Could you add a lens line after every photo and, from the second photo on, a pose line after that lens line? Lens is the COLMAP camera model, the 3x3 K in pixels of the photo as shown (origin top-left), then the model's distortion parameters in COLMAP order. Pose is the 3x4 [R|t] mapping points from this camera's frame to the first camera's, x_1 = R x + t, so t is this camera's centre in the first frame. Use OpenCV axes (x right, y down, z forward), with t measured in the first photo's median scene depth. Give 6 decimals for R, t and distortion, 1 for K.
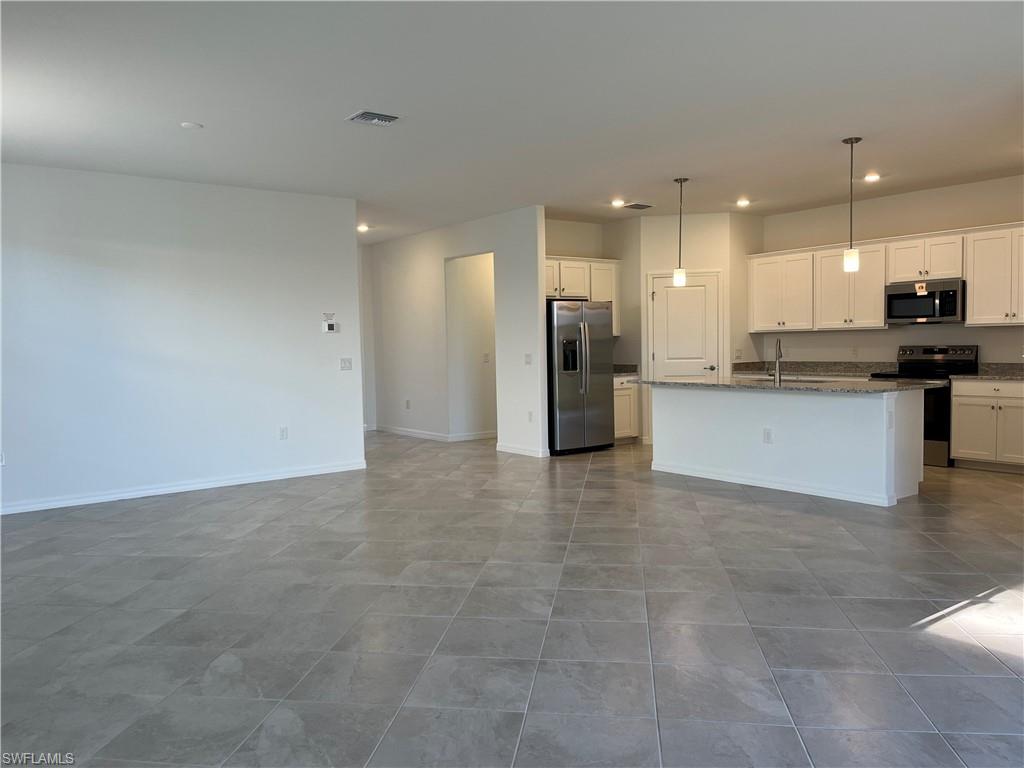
lens RADIAL K [[786.6, 0, 512.0], [0, 786.6, 384.0], [0, 0, 1]] dist [0.086993, -0.158498]
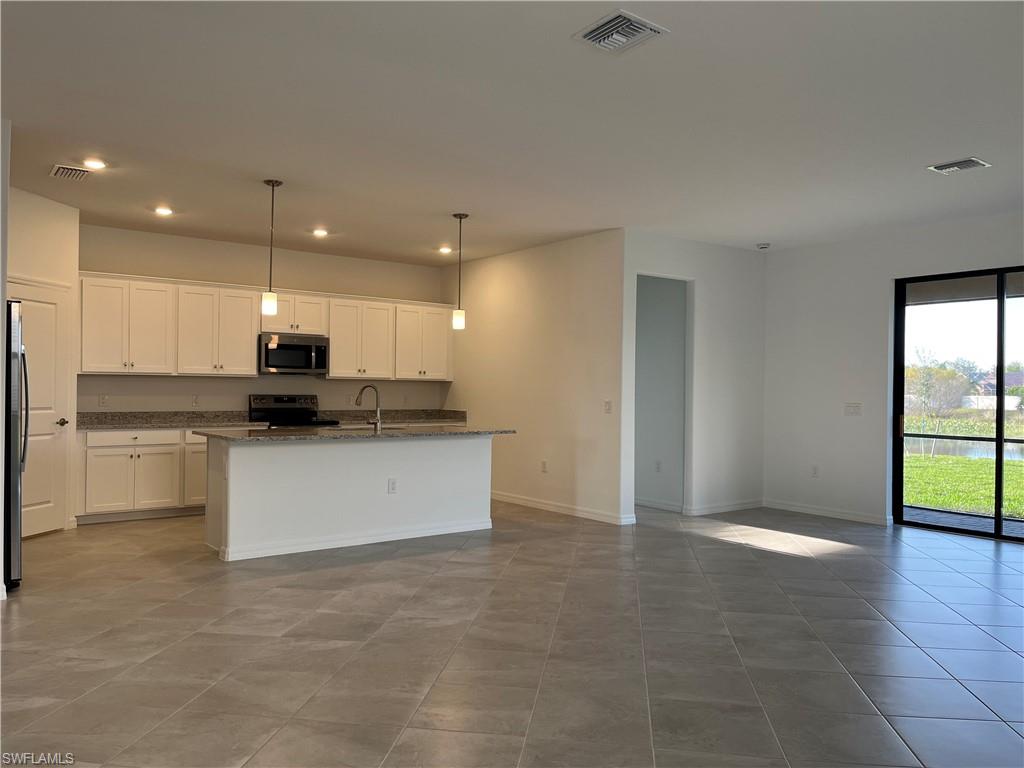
lens RADIAL K [[784.2, 0, 491.1], [0, 784.2, 404.5], [0, 0, 1]] dist [0.171481, -0.163043]
pose [[0.021807, -0.001419, 0.999761, -0.558910], [0.038532, 0.999257, 0.000578, -0.026378], [-0.999019, 0.038510, 0.021846, 0.737332]]
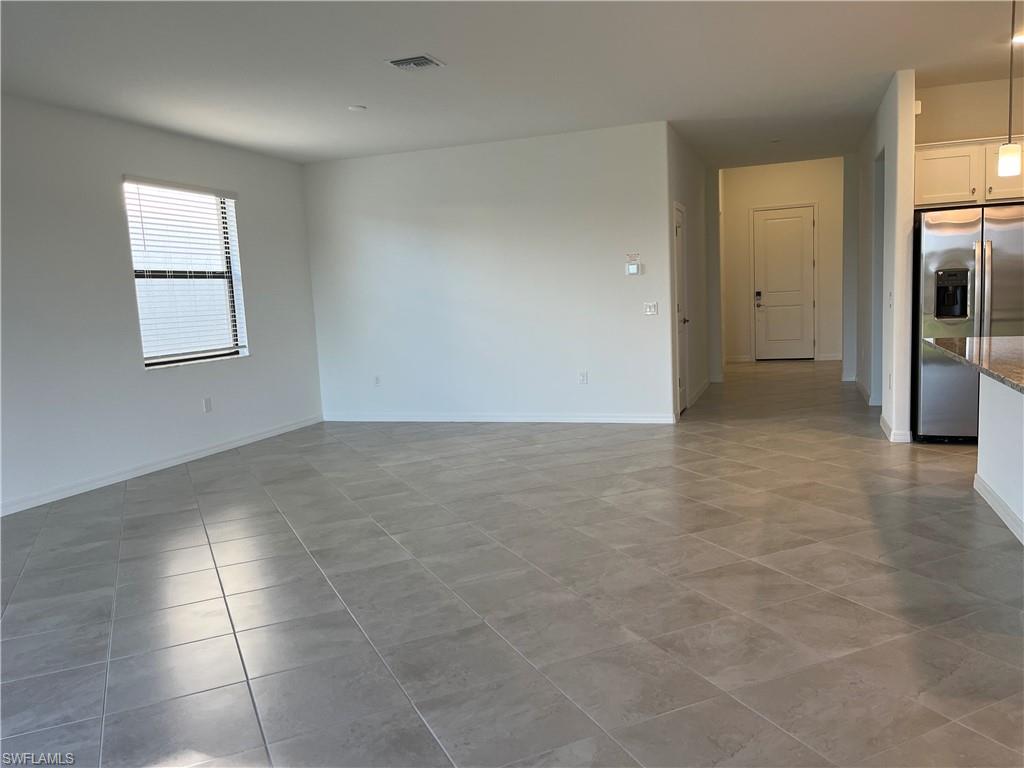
lens RADIAL K [[786.6, 0, 512.0], [0, 786.6, 384.0], [0, 0, 1]] dist [0.086993, -0.158498]
pose [[0.543153, 0.087448, -0.835068, 0.485041], [-0.007062, 0.995002, 0.099603, -0.028459], [0.839604, -0.048203, 0.541056, 0.370338]]
